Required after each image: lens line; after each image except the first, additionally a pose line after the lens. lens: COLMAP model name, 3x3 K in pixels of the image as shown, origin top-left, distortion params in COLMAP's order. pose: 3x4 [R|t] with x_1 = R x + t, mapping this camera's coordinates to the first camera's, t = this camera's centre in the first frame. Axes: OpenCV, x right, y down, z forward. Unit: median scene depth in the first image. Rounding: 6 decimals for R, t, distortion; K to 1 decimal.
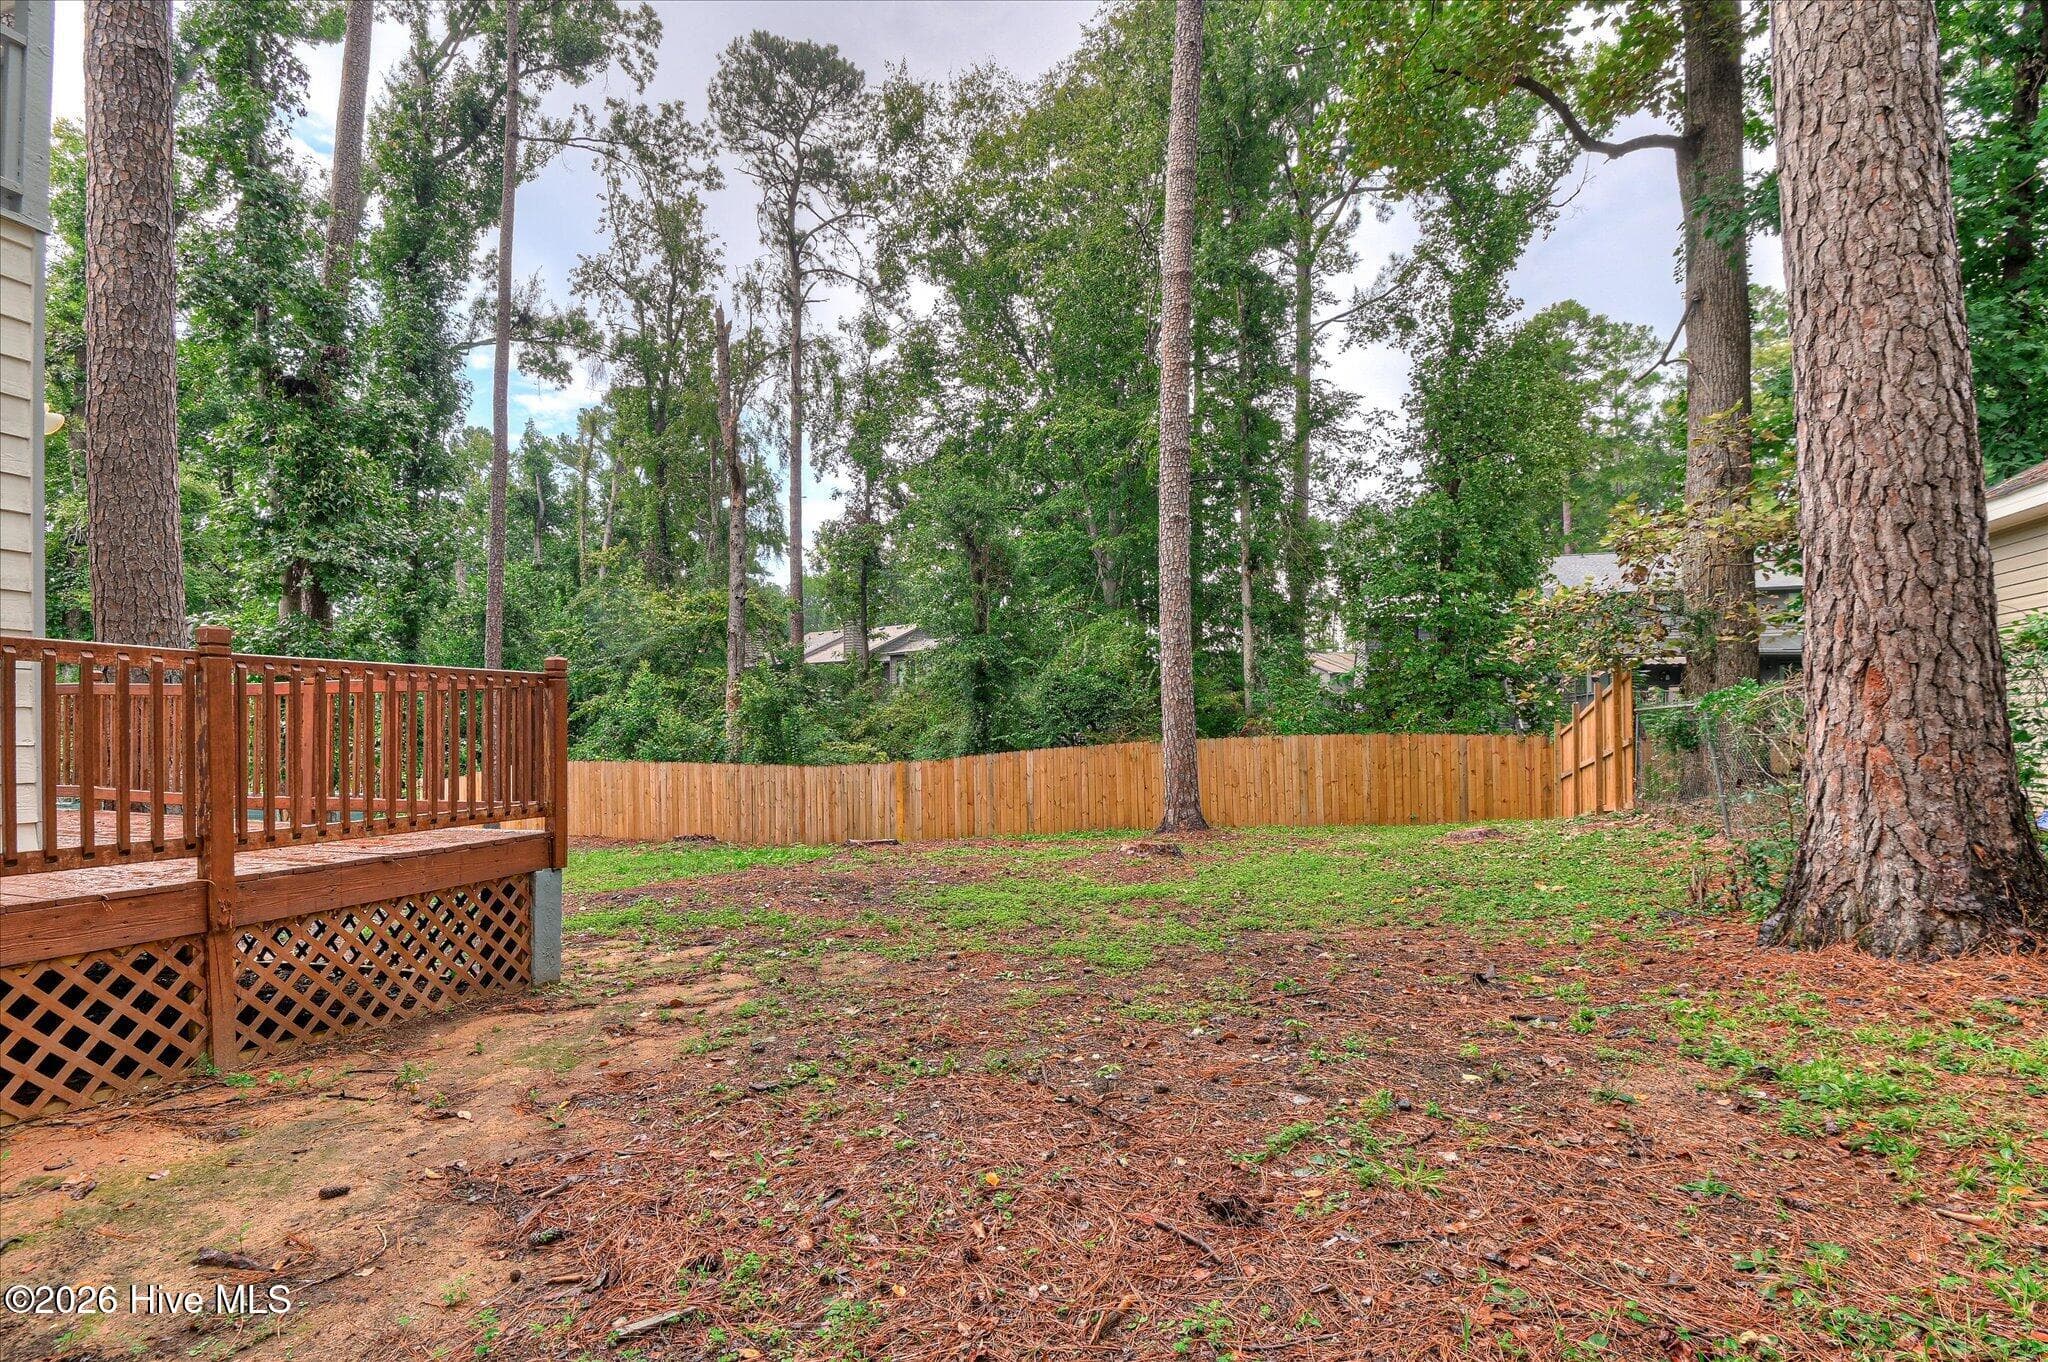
lens RADIAL K [[1010.9, 0, 1033.9], [0, 1010.9, 747.1], [0, 0, 1]] dist [-0.004595, -0.016988]
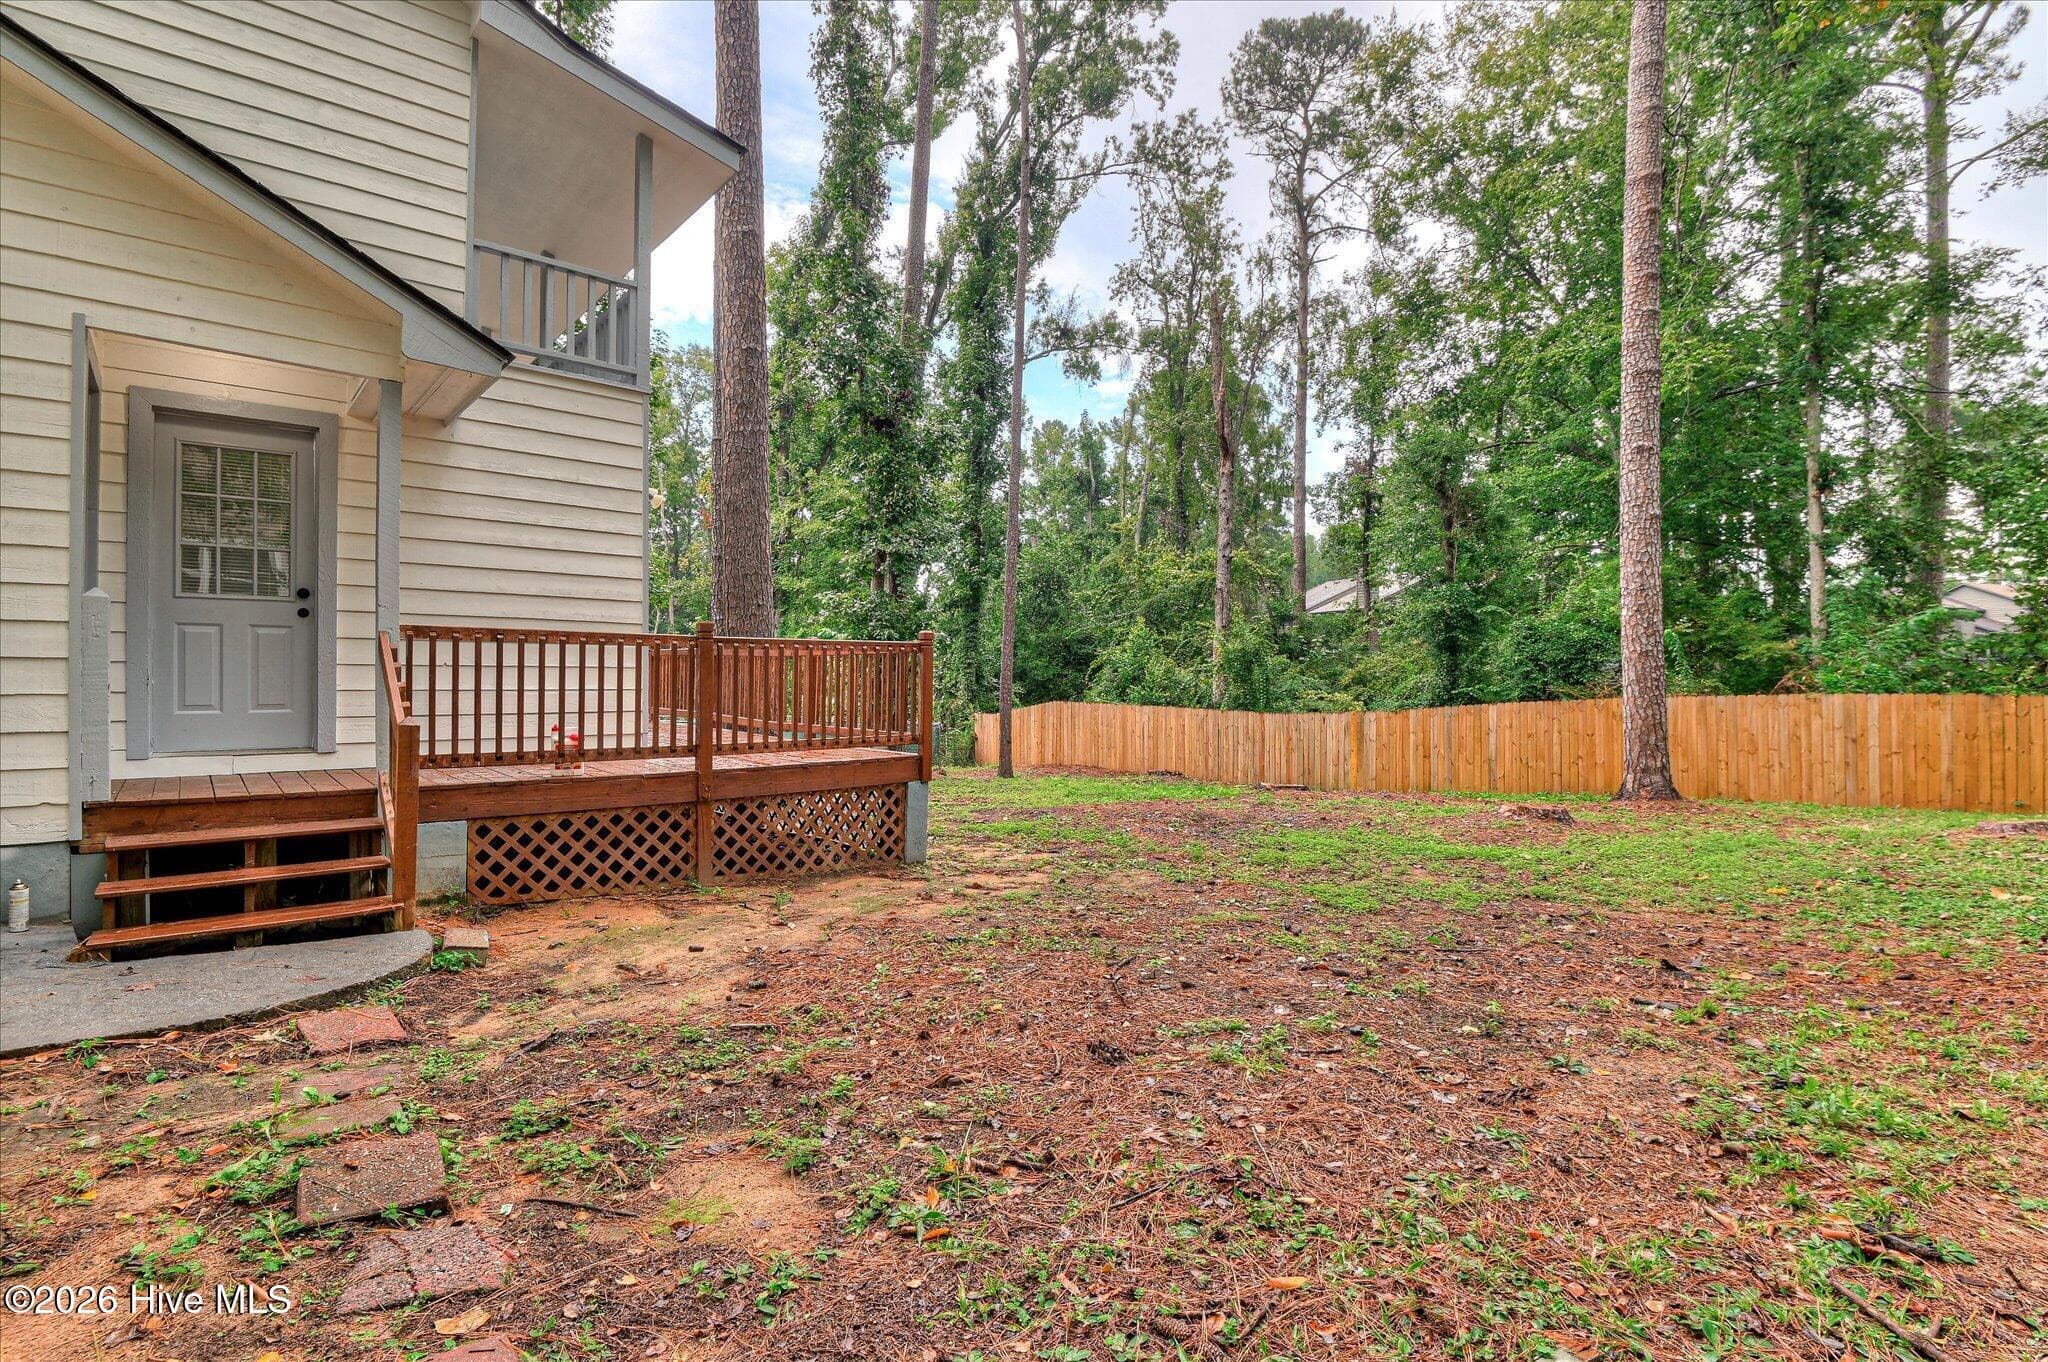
lens RADIAL K [[1010.9, 0, 1021.9], [0, 1010.9, 686.1], [0, 0, 1]] dist [-0.004595, -0.016988]
pose [[0.836616, 0.016442, -0.547544, 0.120909], [-0.019090, 0.999817, 0.000854, -0.005029], [0.547458, 0.009738, 0.836777, -0.029537]]
